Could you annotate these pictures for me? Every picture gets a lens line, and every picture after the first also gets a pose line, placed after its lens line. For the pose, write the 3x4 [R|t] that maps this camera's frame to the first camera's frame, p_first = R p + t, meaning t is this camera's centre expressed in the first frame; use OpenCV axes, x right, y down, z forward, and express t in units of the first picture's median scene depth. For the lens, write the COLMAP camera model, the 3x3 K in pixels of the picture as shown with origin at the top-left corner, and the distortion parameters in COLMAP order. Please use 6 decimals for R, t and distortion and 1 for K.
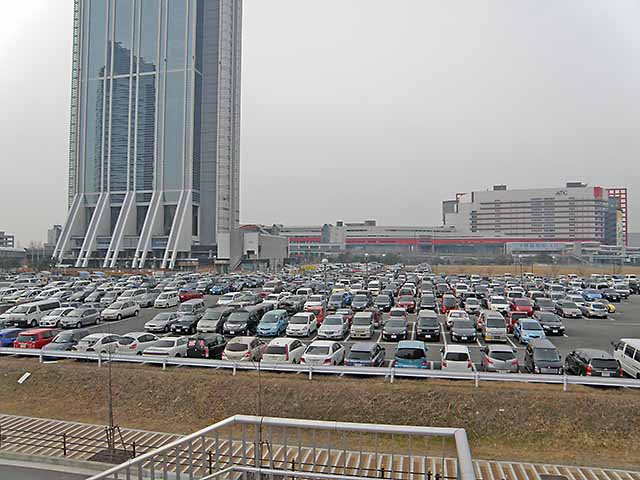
lens RADIAL K [[497.1, 0, 320.0], [0, 497.1, 240.0], [0, 0, 1]] dist [-0.175325, 0.154809]
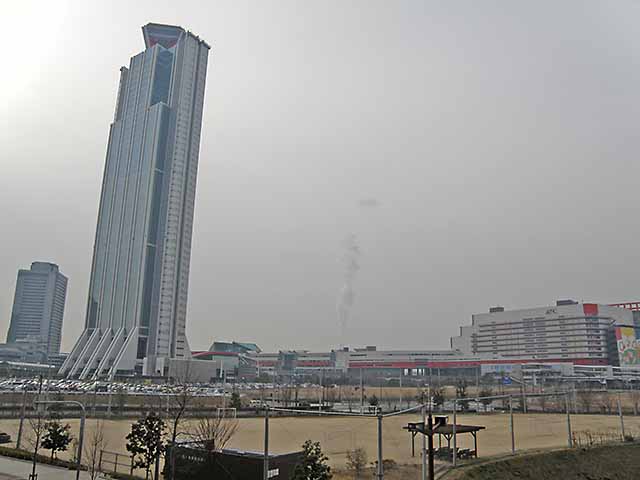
lens RADIAL K [[497.1, 0, 320.0], [0, 497.1, 240.0], [0, 0, 1]] dist [-0.175325, 0.154809]
pose [[0.939938, -0.083535, -0.330966, 0.383672], [0.000898, 0.970195, -0.242324, -0.002841], [0.341344, 0.227473, 0.911998, -0.090707]]
